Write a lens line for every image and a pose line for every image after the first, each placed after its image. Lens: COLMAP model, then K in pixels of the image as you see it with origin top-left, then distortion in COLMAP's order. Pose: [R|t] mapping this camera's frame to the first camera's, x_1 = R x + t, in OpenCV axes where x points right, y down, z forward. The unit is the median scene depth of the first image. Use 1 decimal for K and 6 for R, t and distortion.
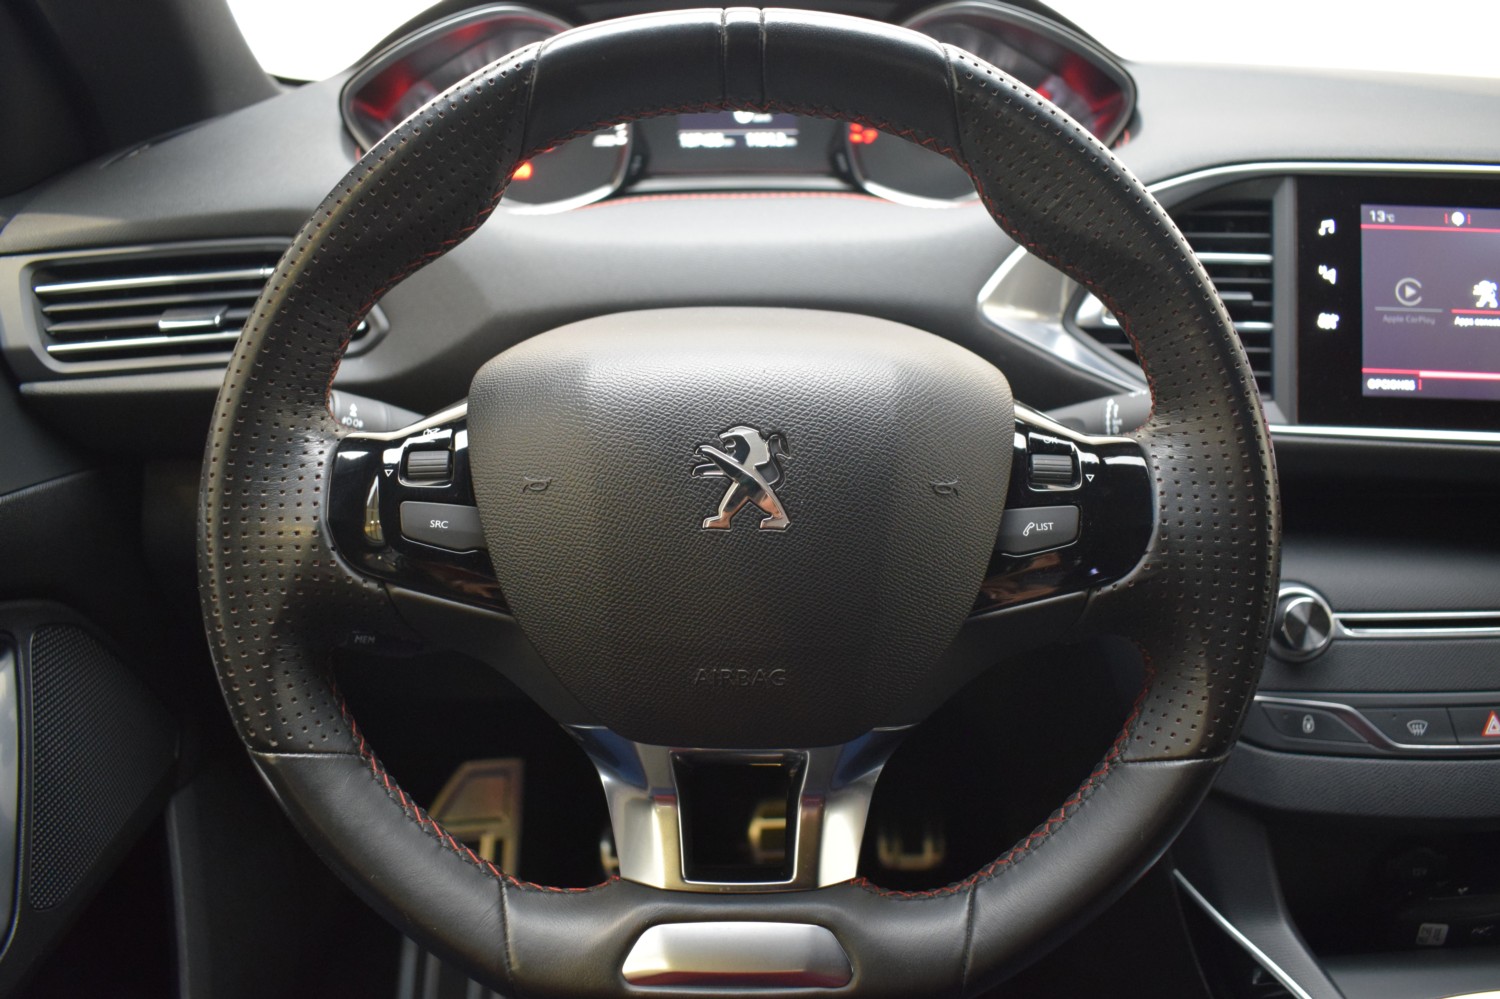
lens RADIAL K [[1206.1, 0, 740.7], [0, 1206.1, 490.9], [0, 0, 1]] dist [-0.097373, 0.018512]
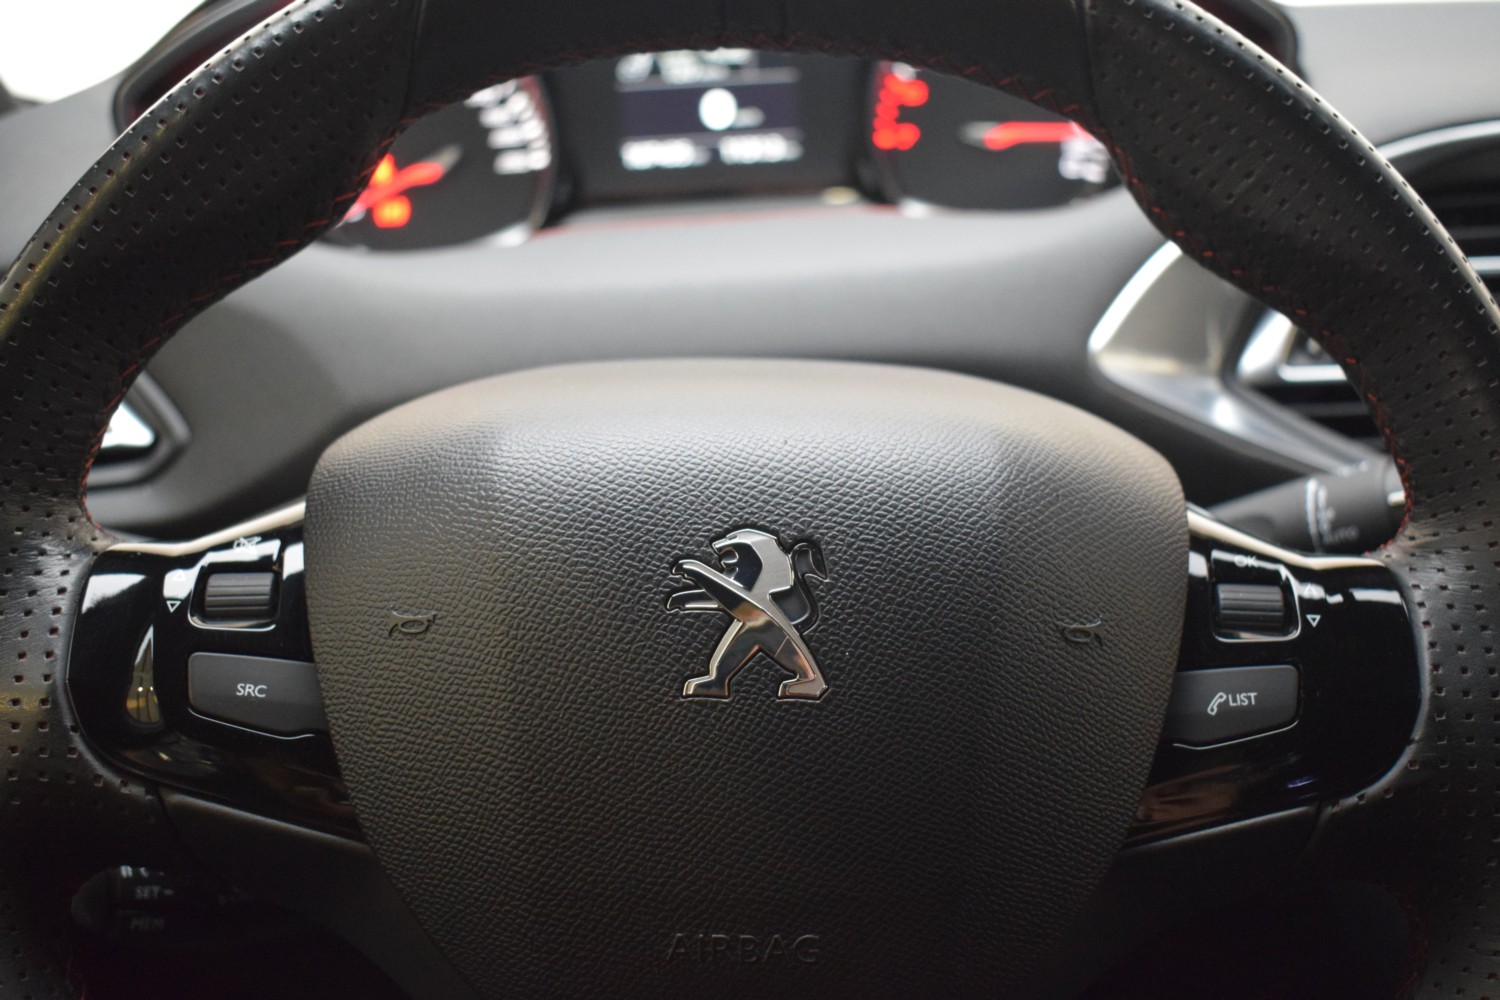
lens RADIAL K [[1751.9, 0, 761.6], [0, 1751.9, 477.3], [0, 0, 1]] dist [-0.071631, 0.000000]
pose [[0.999951, 0.005891, 0.007933, 0.000184], [-0.004884, 0.992584, -0.121460, 0.026144], [-0.008590, 0.121415, 0.992565, 0.105914]]
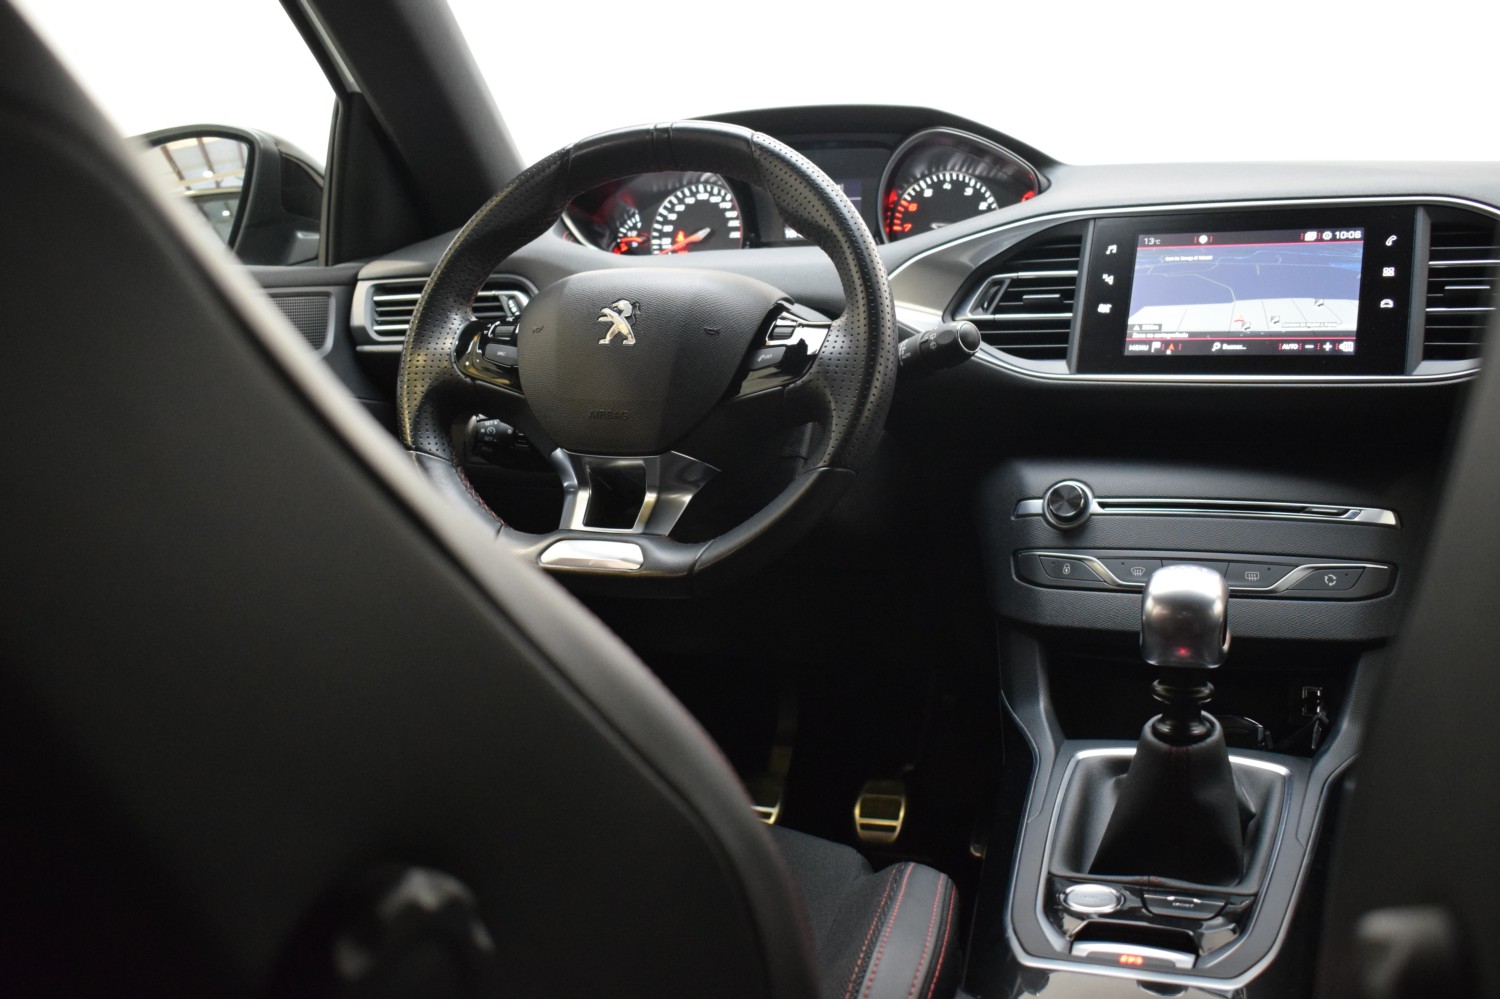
lens RADIAL K [[1592.2, 0, 753.7], [0, 1592.2, 485.7], [0, 0, 1]] dist [-0.075389, 0.000000]
pose [[0.931148, 0.030689, -0.363349, 1.190563], [-0.113207, 0.971544, -0.208055, 0.786747], [0.346624, 0.234864, 0.908125, -1.344422]]
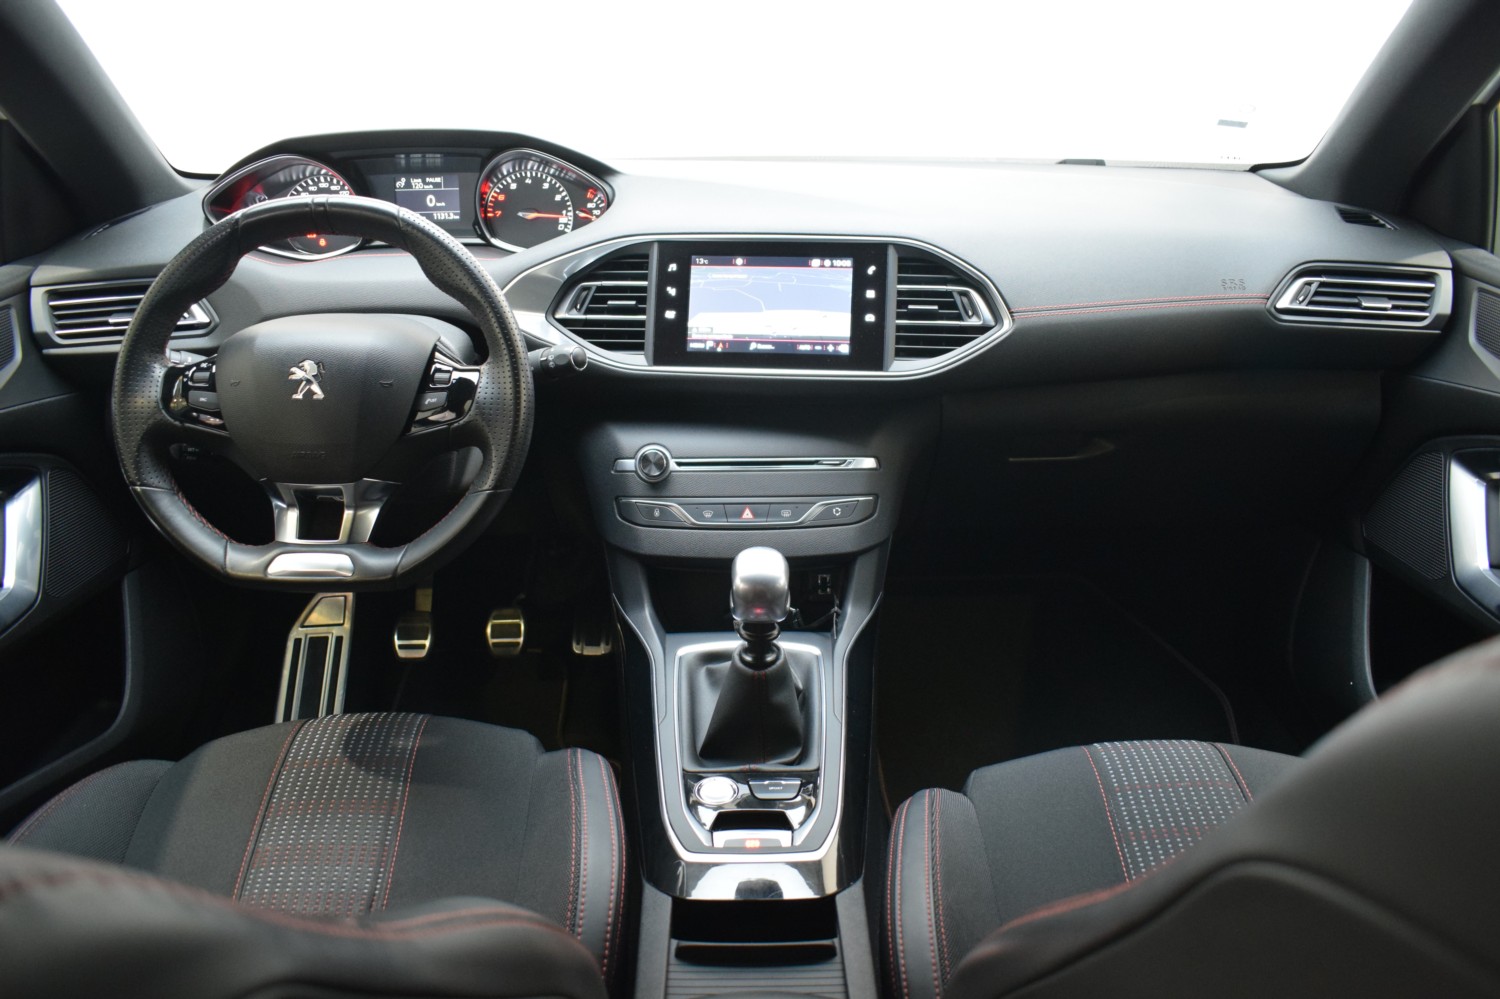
lens RADIAL K [[1206.1, 0, 760.7], [0, 1206.1, 503.3], [0, 0, 1]] dist [-0.097373, 0.018512]
pose [[1.000000, 0.000883, -0.000028, 0.947529], [-0.000882, 0.999729, 0.023259, 0.190357], [0.000048, -0.023259, 0.999729, -1.546035]]
